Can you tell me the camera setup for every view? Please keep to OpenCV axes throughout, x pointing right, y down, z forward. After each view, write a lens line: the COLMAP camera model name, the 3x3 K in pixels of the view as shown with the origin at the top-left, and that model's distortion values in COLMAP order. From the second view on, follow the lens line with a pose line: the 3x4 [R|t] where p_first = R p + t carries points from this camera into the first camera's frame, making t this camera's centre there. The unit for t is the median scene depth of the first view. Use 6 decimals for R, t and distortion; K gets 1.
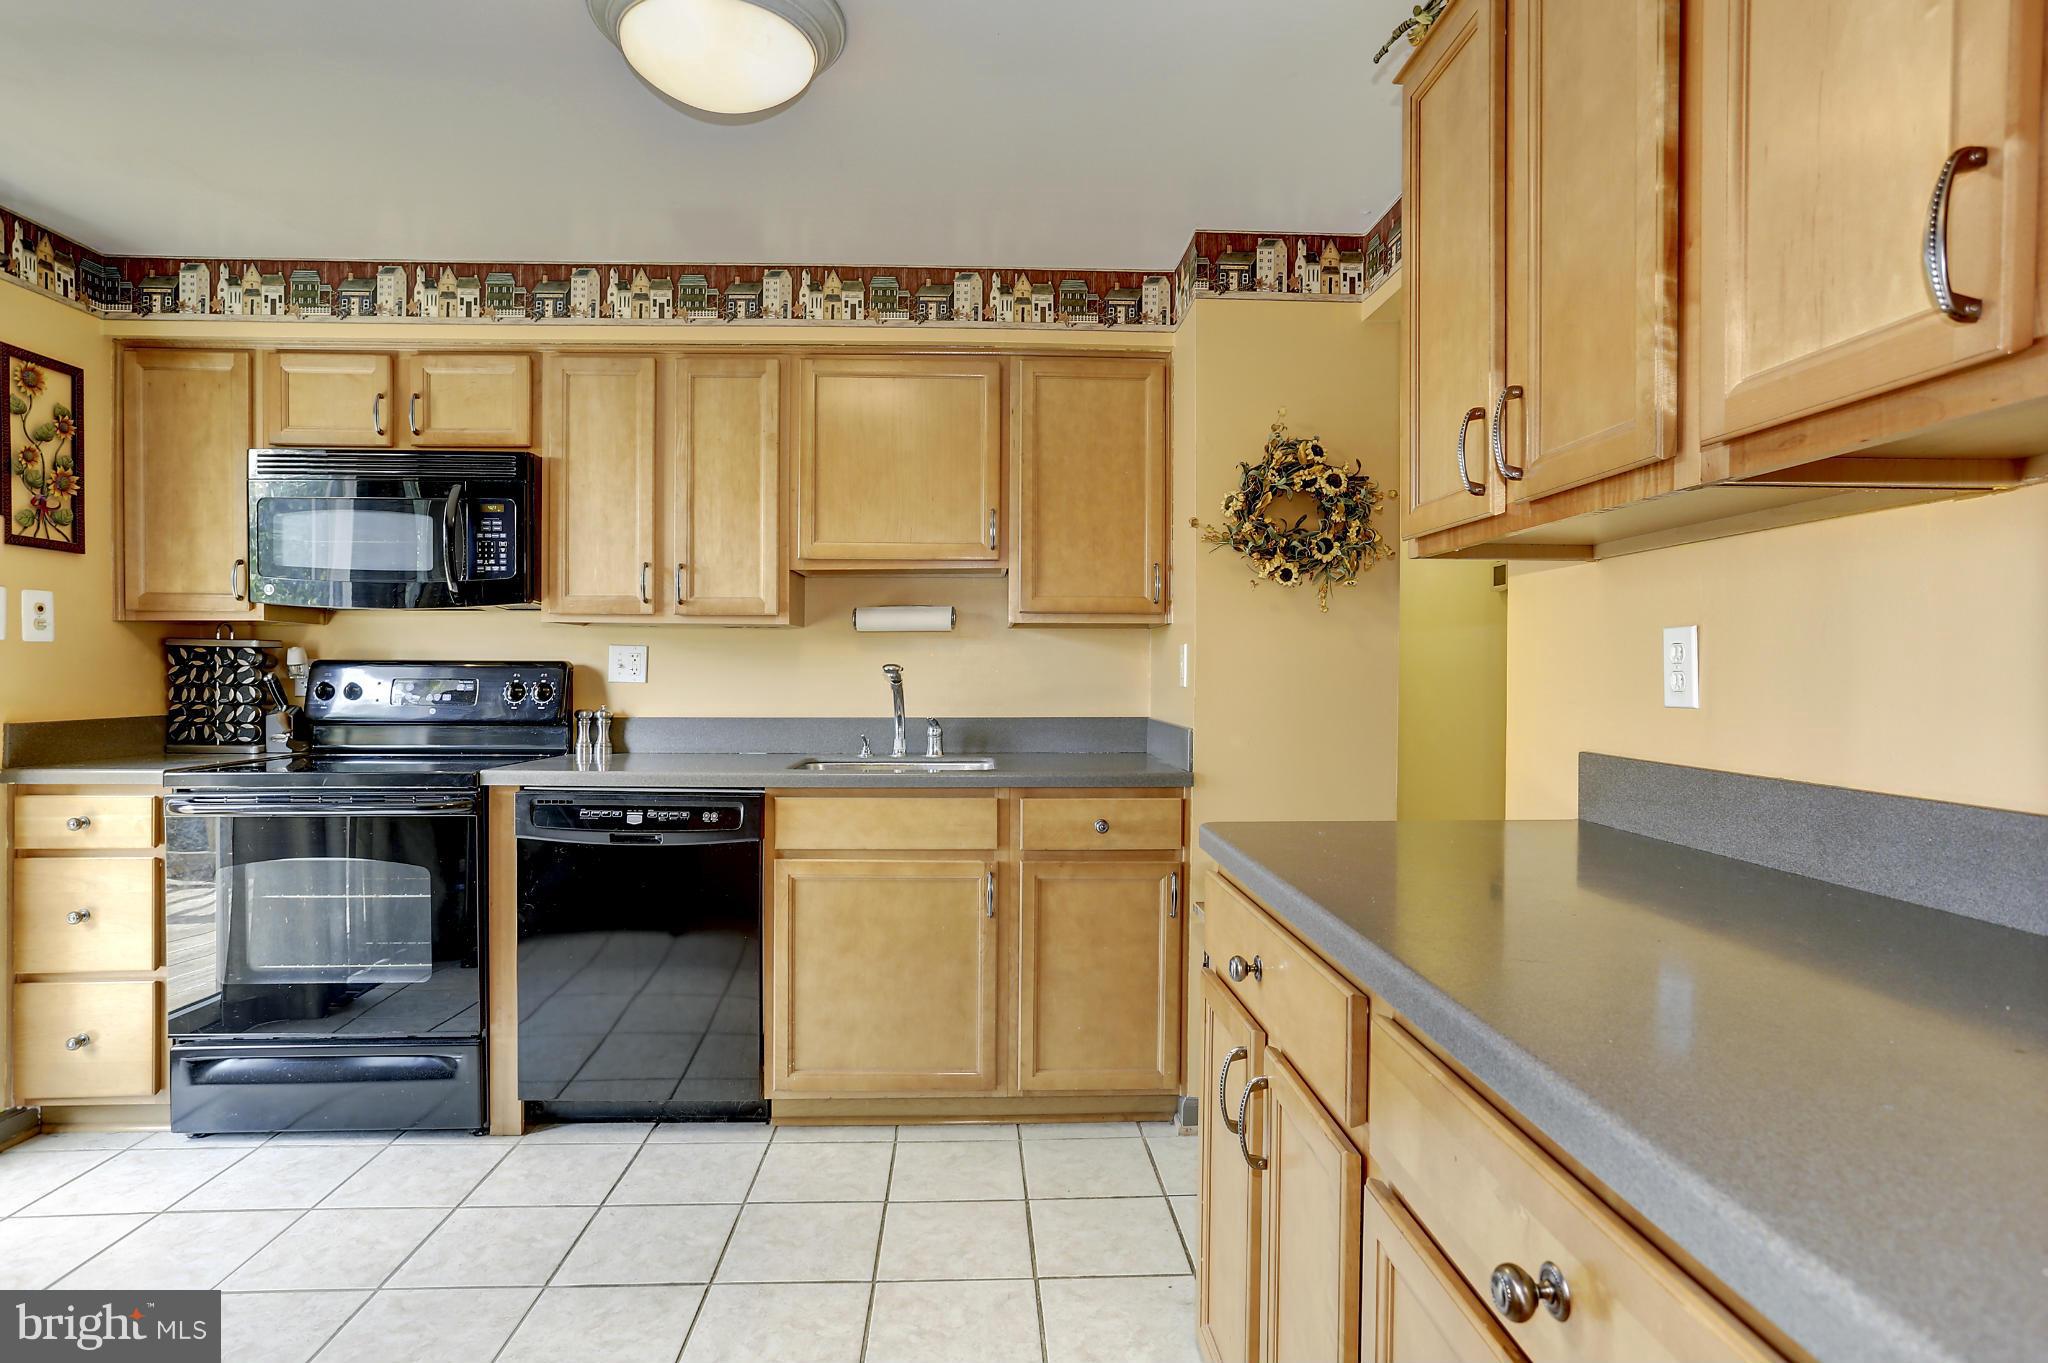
lens RADIAL K [[1142.9, 0, 1025.5], [0, 1142.9, 676.0], [0, 0, 1]] dist [-0.004100, 0.003227]
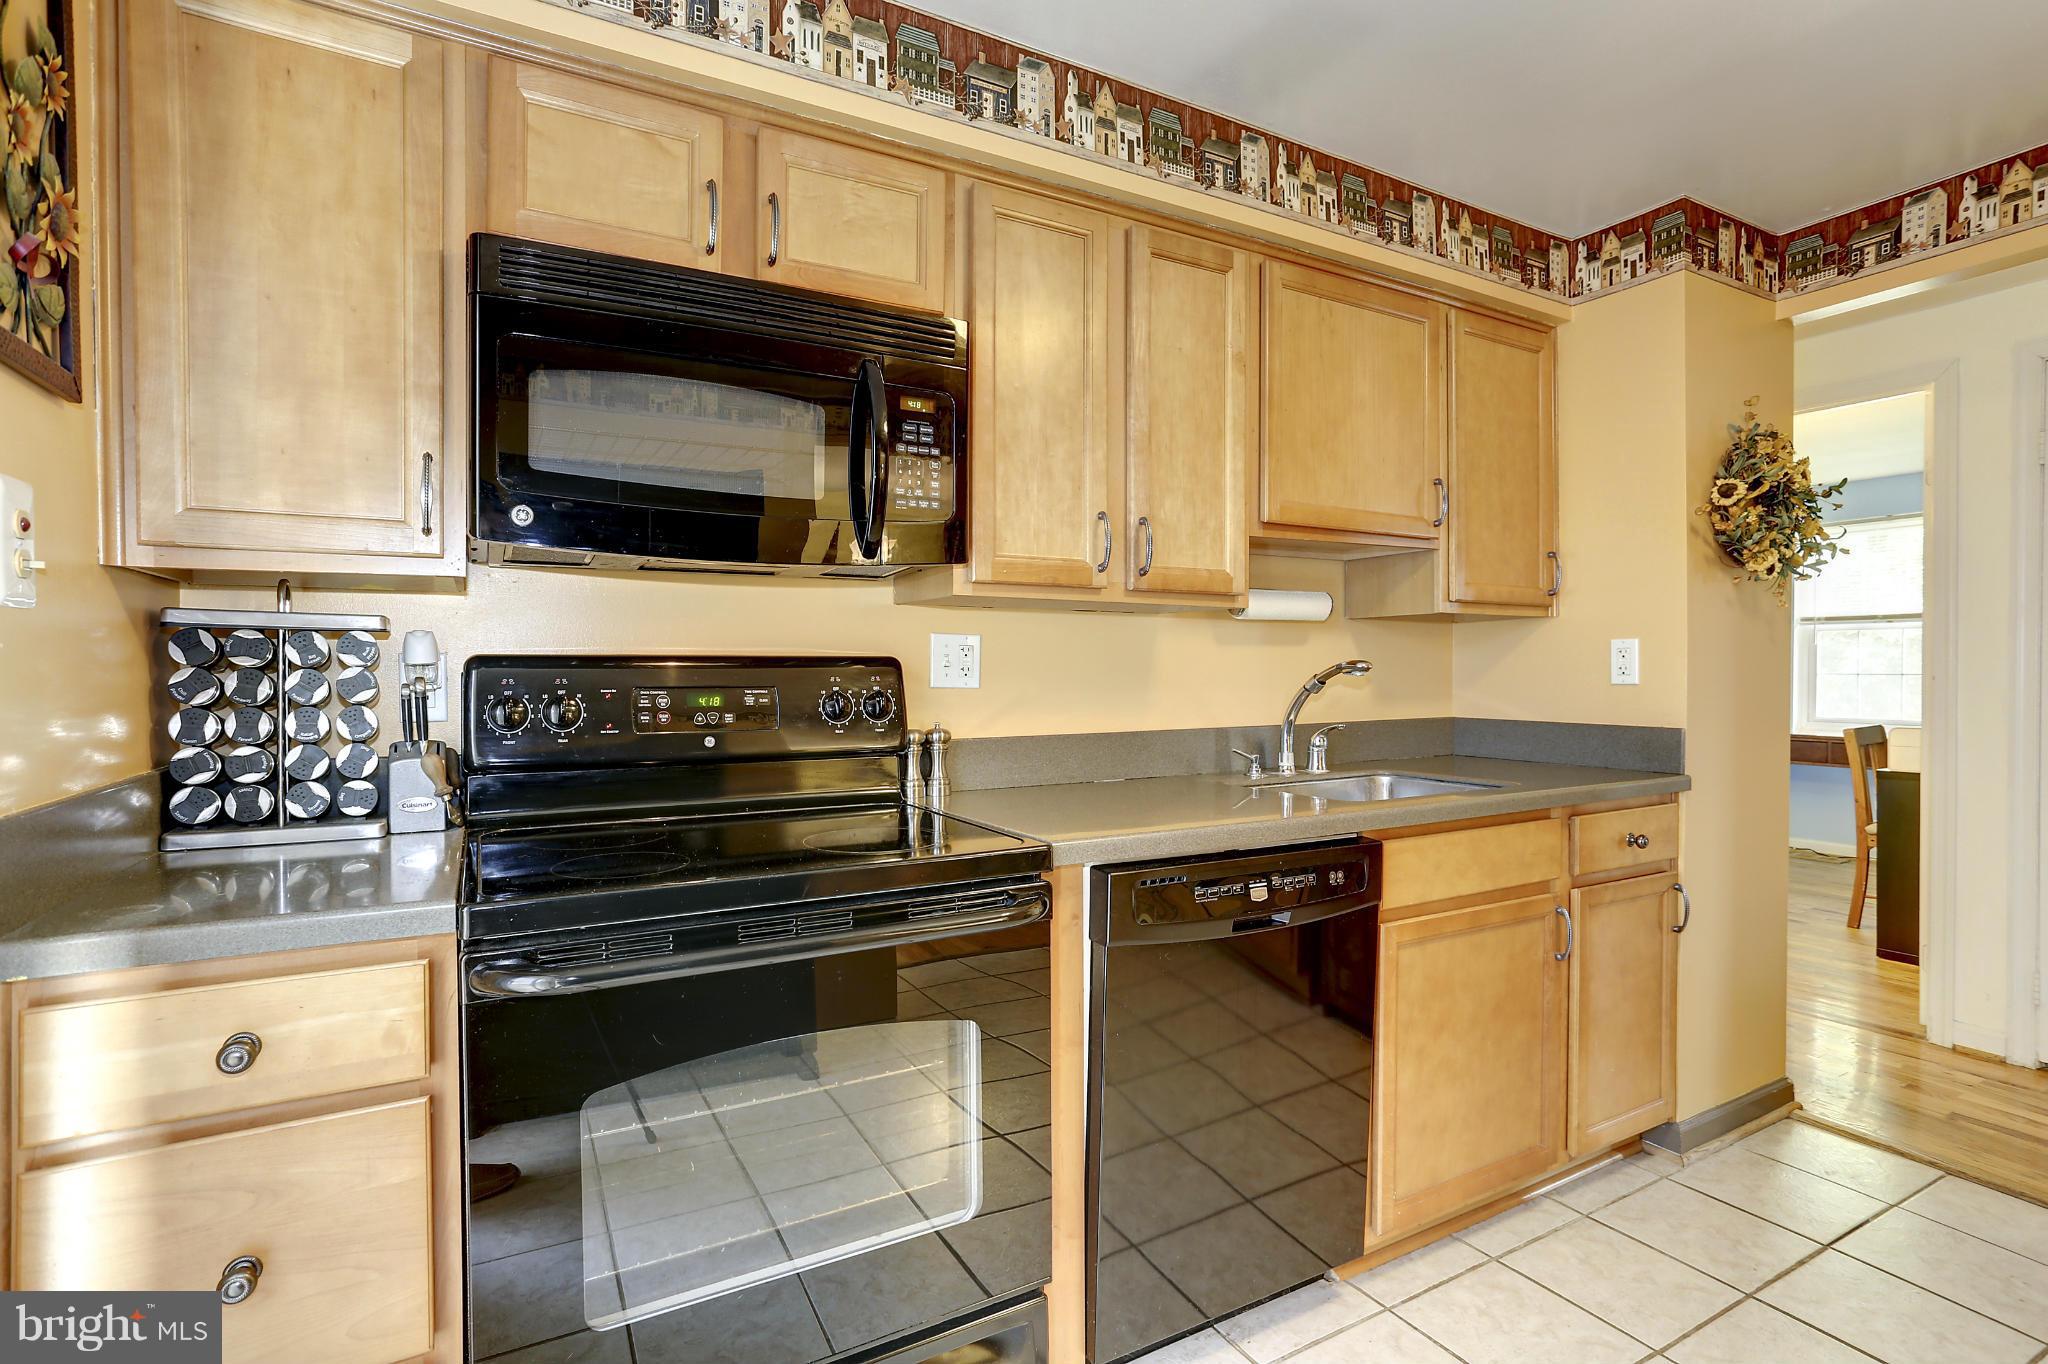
lens RADIAL K [[987.6, 0, 1029.2], [0, 987.6, 677.4], [0, 0, 1]] dist [-0.014476, 0.001189]
pose [[0.886085, -0.010366, 0.463407, -0.648569], [0.010716, 0.999941, 0.001879, -0.001797], [-0.463399, 0.003301, 0.886143, 0.496333]]
